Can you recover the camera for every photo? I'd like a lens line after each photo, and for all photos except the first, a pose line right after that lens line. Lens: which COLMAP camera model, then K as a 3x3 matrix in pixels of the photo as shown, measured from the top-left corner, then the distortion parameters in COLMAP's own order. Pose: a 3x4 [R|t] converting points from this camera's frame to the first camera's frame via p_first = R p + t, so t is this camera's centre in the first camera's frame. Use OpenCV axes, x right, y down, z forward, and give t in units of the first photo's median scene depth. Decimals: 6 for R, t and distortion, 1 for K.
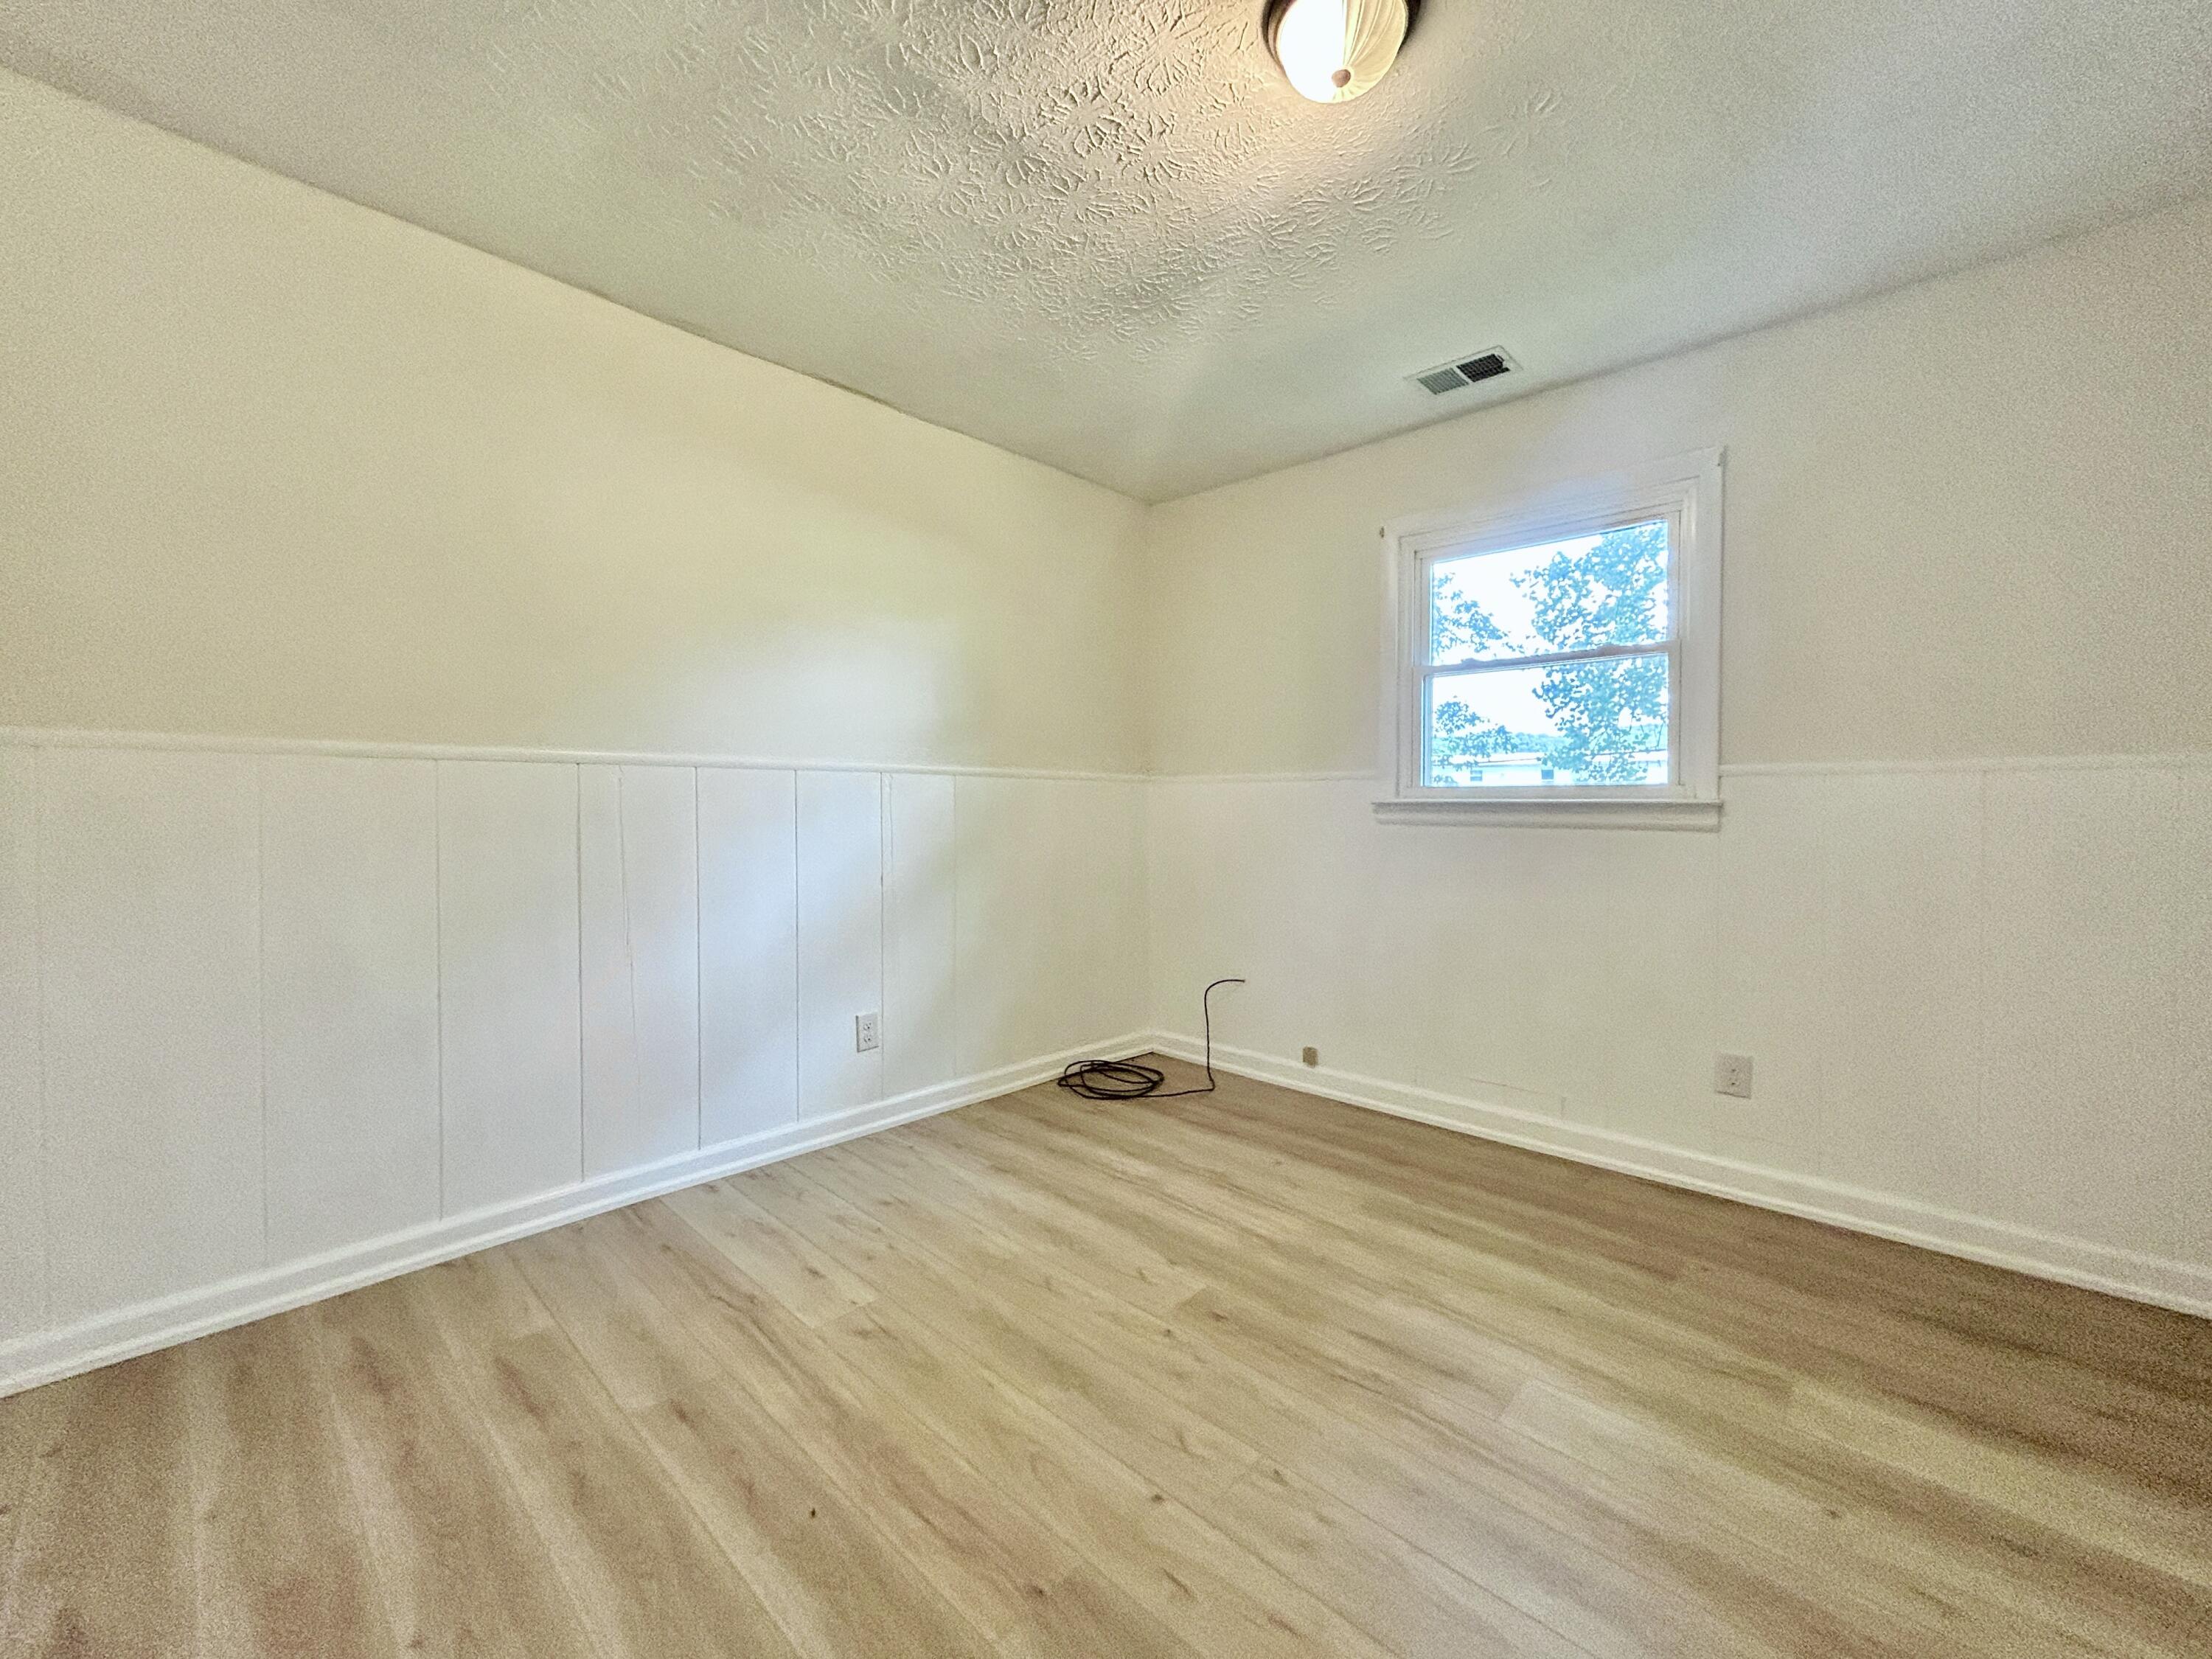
lens RADIAL K [[893.0, 0, 1106.0], [0, 893.0, 829.5], [0, 0, 1]] dist [0.002518, 0.000022]
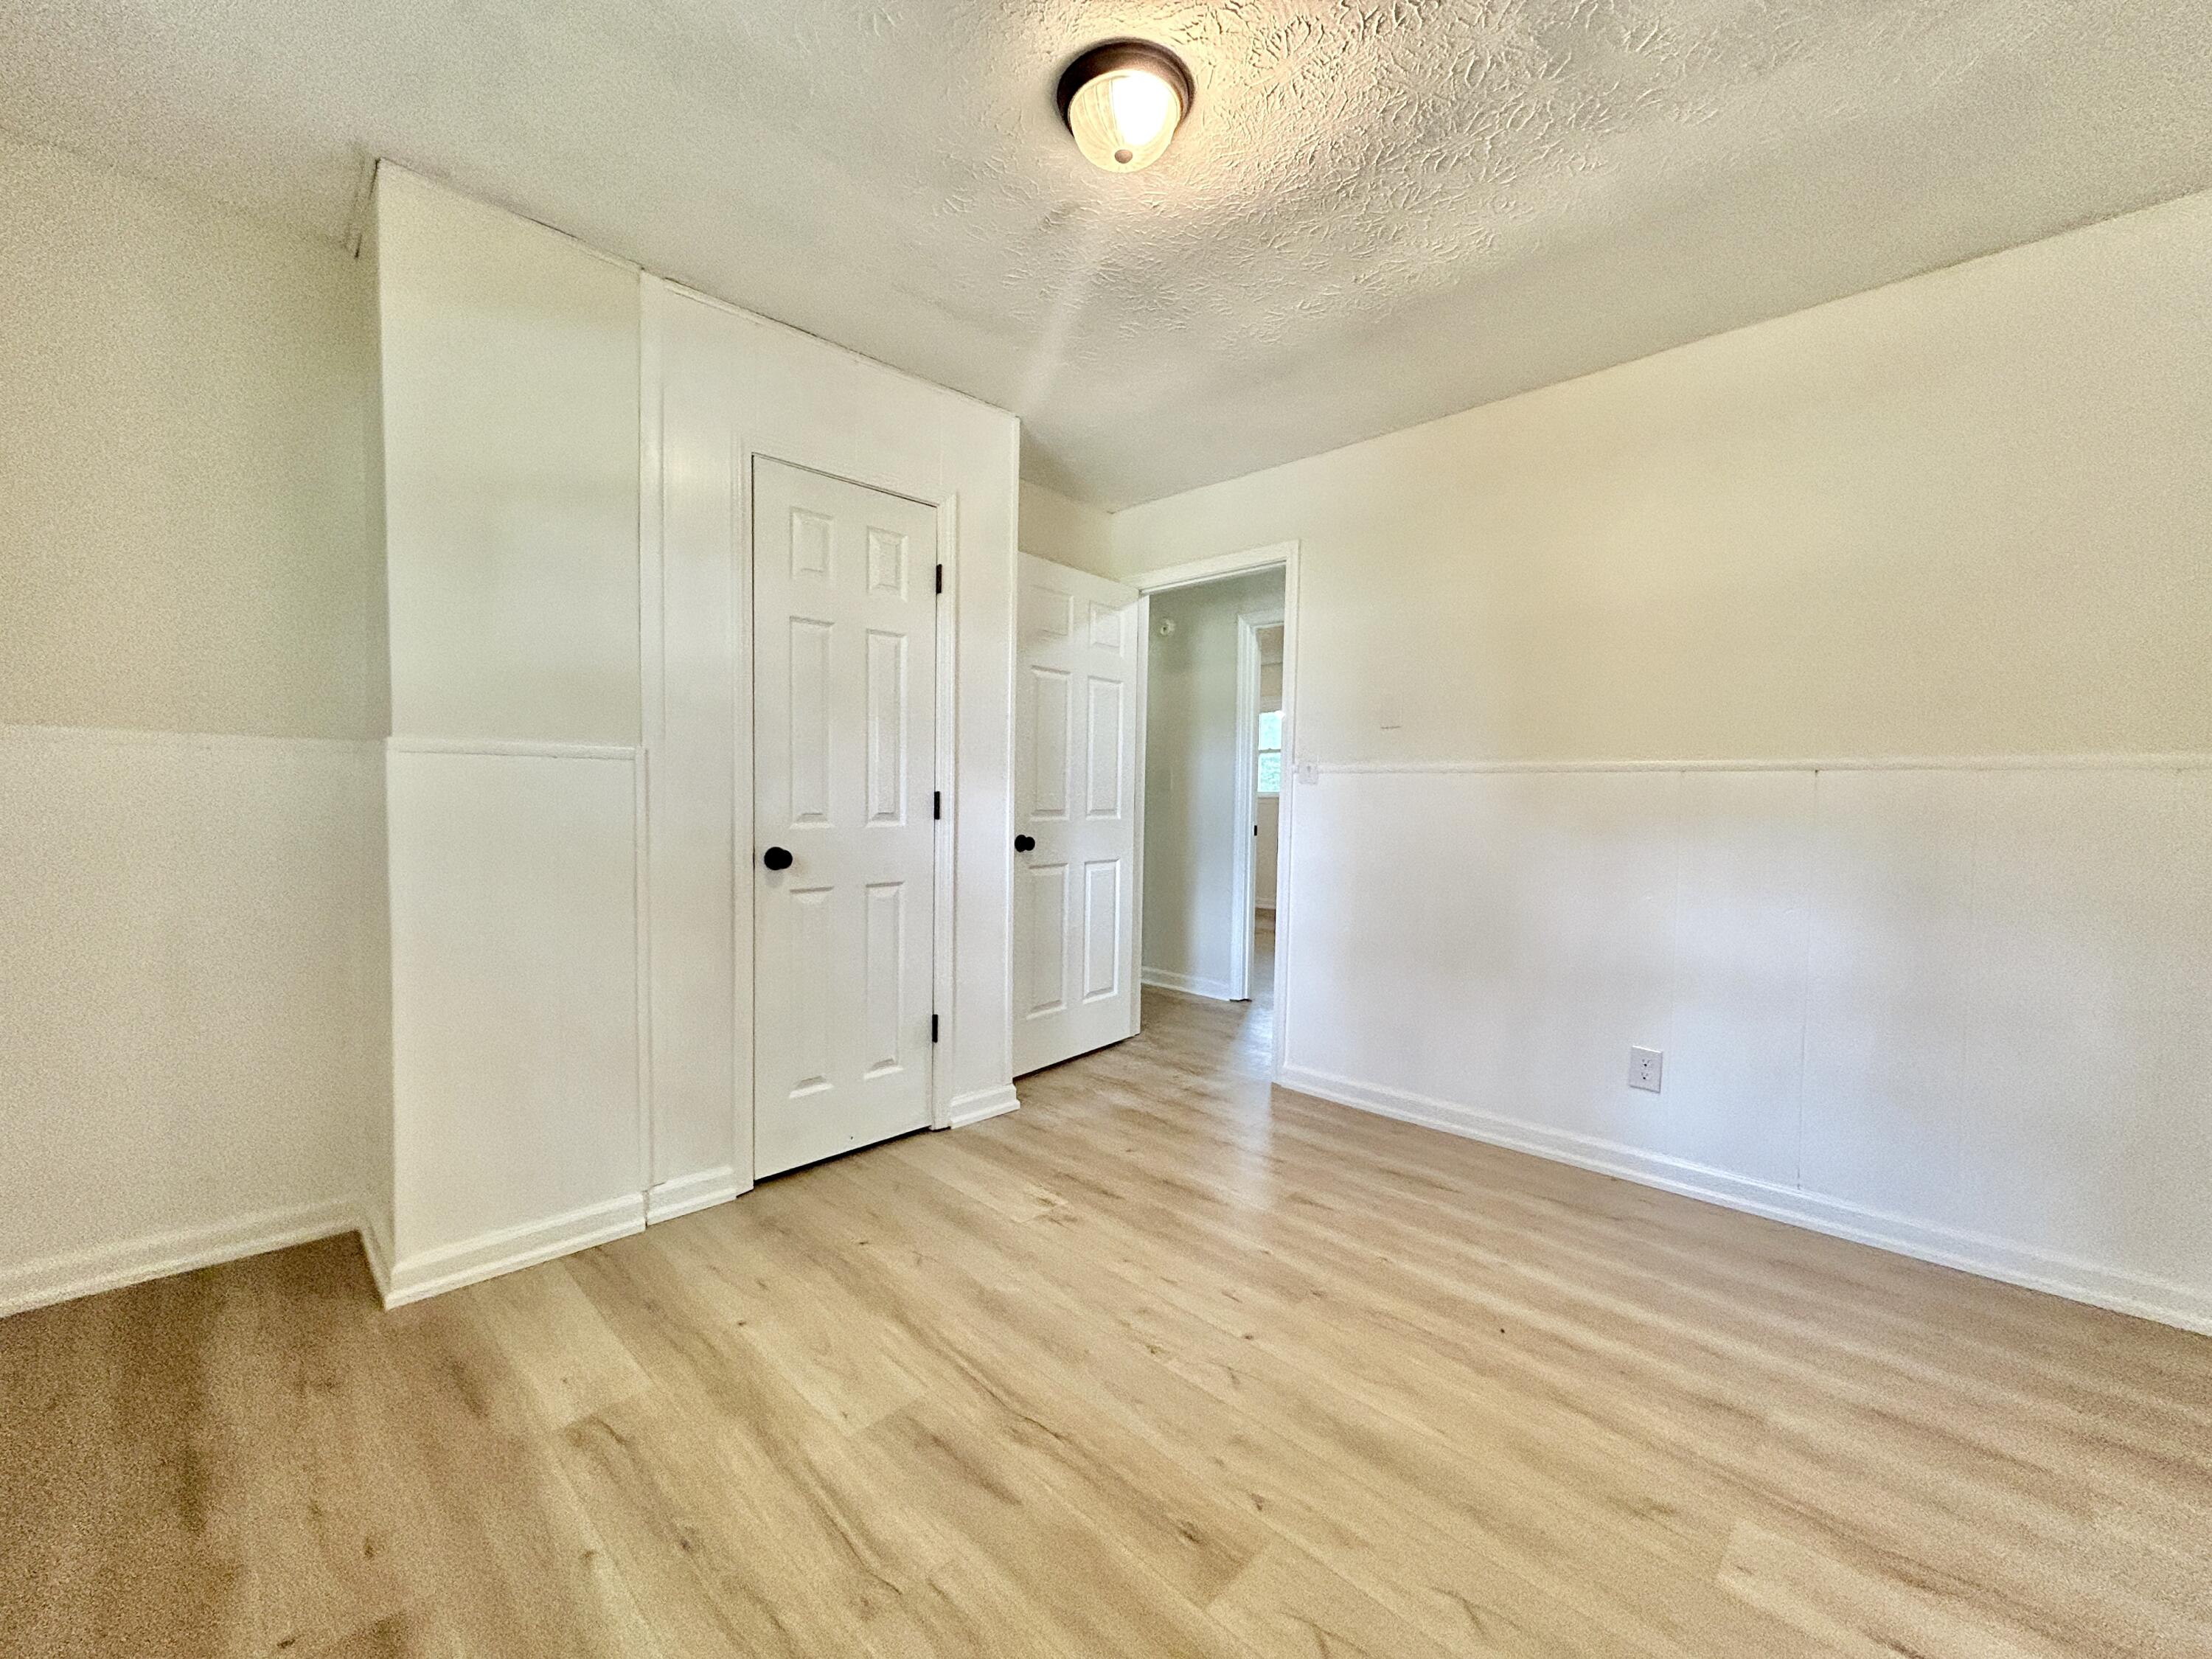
lens RADIAL K [[893.0, 0, 1106.0], [0, 893.0, 829.5], [0, 0, 1]] dist [0.002518, 0.000022]
pose [[-0.999700, -0.018965, 0.015488, 0.219818], [-0.017830, 0.997358, 0.070421, -0.062333], [-0.016782, 0.070124, -0.997397, 1.905202]]
